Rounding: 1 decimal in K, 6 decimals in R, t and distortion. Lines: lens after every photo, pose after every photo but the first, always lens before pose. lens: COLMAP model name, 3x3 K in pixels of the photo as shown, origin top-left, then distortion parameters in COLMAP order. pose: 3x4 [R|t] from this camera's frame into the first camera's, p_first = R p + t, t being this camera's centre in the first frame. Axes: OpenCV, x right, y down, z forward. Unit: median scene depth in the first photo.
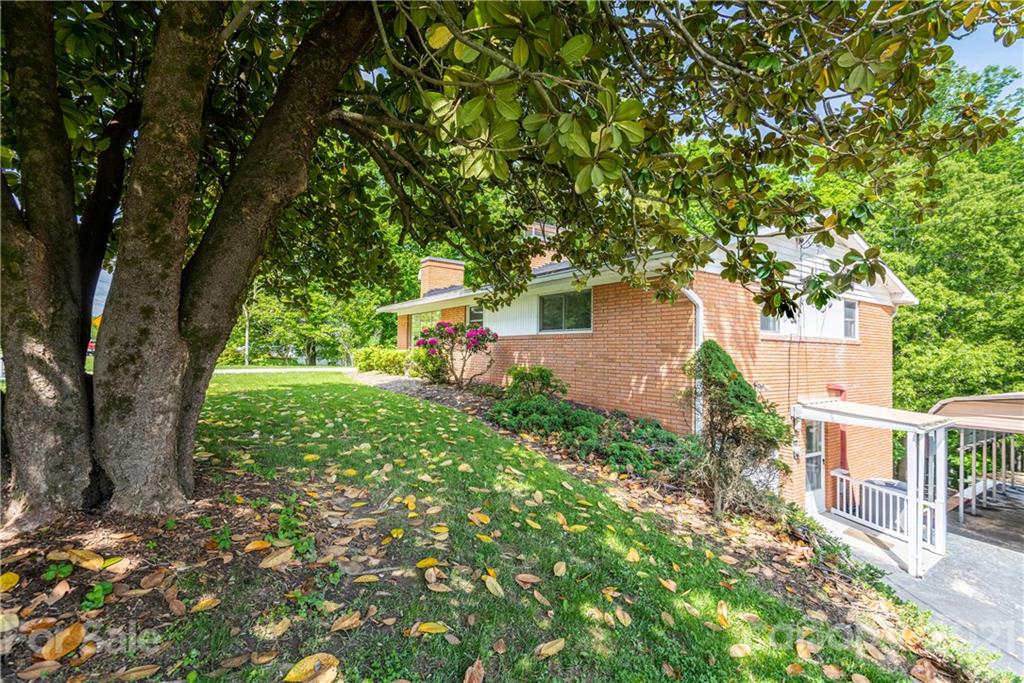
lens RADIAL K [[461.0, 0, 507.4], [0, 461.0, 346.5], [0, 0, 1]] dist [0.004912, -0.000384]
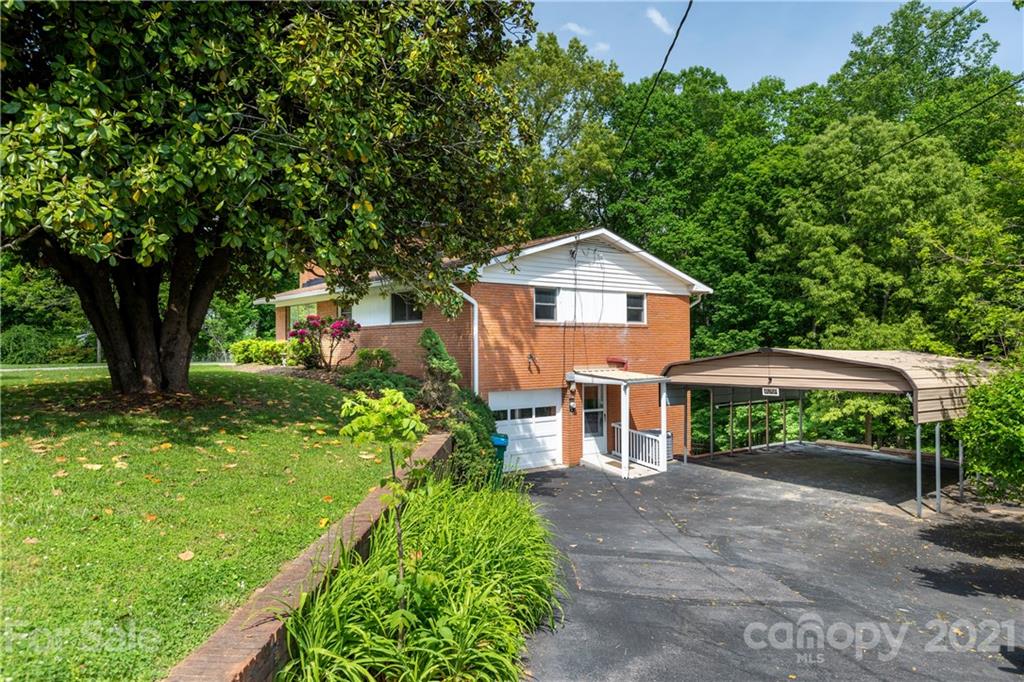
lens RADIAL K [[682.0, 0, 512.2], [0, 682.0, 341.6], [0, 0, 1]] dist [0.007991, -0.002154]
pose [[0.995739, -0.023804, 0.089091, 0.202276], [0.023203, 0.999701, 0.007769, 0.011119], [-0.089249, -0.005669, 0.995993, -0.755340]]
